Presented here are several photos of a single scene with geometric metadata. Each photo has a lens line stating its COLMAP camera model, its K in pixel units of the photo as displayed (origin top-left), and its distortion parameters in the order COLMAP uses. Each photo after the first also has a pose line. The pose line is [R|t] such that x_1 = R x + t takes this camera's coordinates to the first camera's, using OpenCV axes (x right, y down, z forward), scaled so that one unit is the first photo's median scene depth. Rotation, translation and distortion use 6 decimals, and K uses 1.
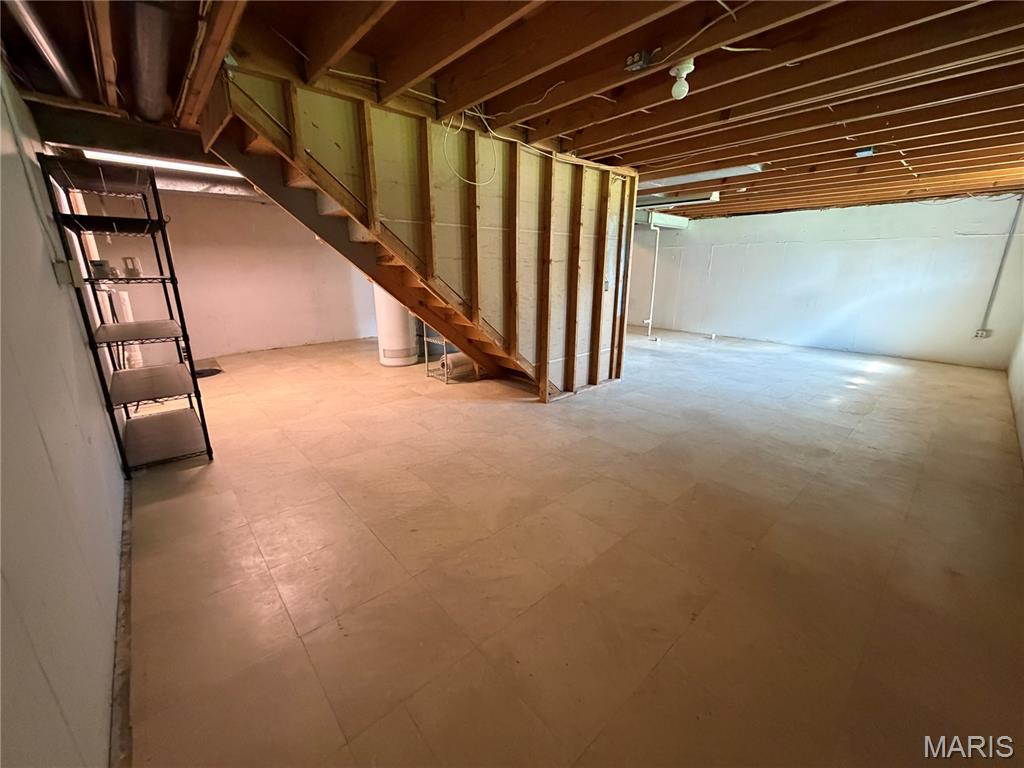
lens RADIAL K [[406.4, 0, 509.5], [0, 406.4, 383.8], [0, 0, 1]] dist [-0.001338, -0.000016]
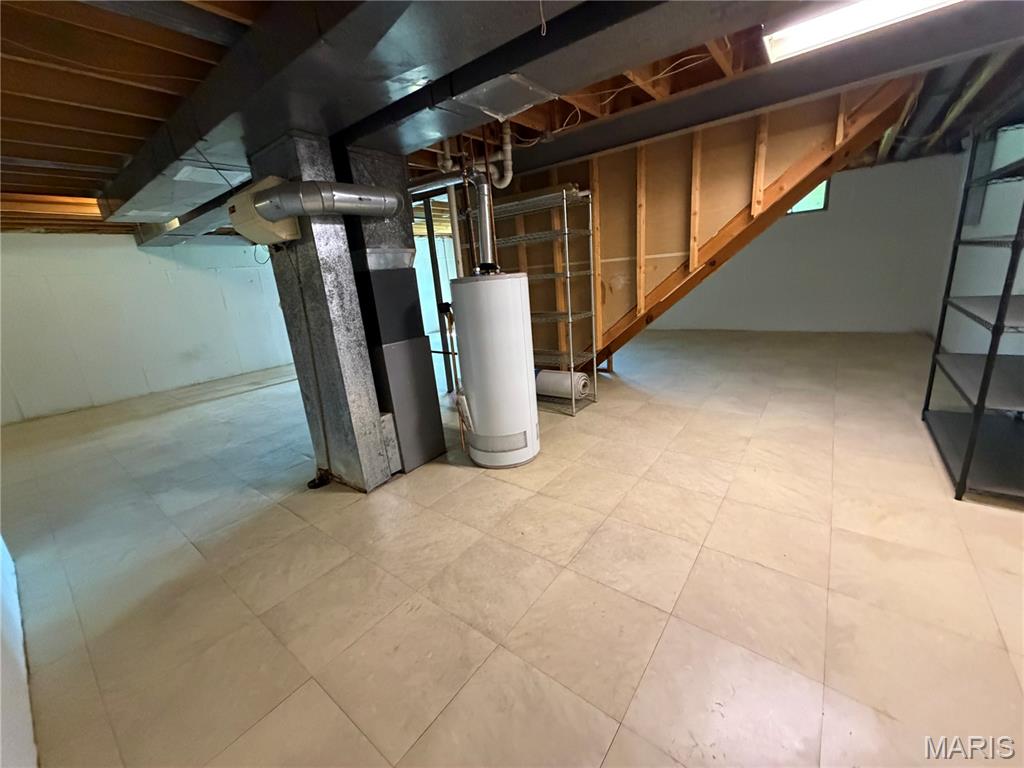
lens RADIAL K [[406.4, 0, 509.5], [0, 406.4, 383.8], [0, 0, 1]] dist [-0.001338, -0.000016]
pose [[-0.178896, -0.254275, 0.950442, -1.024329], [0.346542, 0.887834, 0.302753, -0.392069], [-0.920818, 0.383529, -0.070713, 1.364260]]
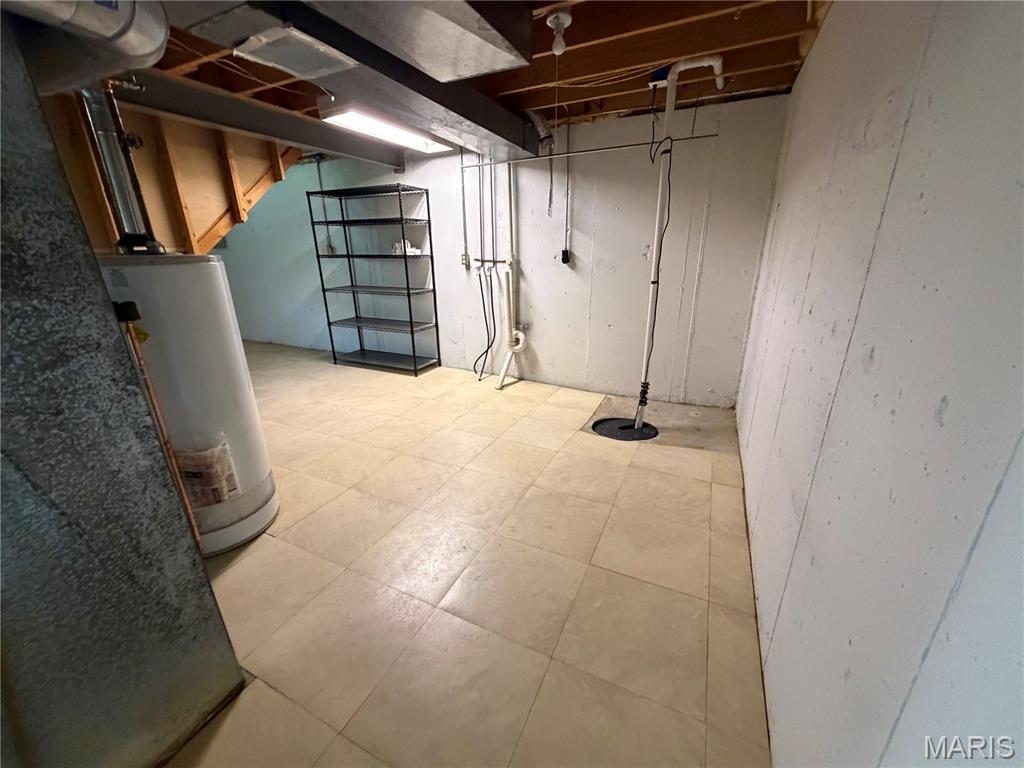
lens RADIAL K [[406.4, 0, 509.5], [0, 406.4, 383.8], [0, 0, 1]] dist [-0.001338, -0.000016]
pose [[-0.925277, 0.128985, -0.356687, -0.537419], [-0.092799, 0.834835, 0.542623, -0.501921], [0.367765, 0.535176, -0.760484, 1.770996]]
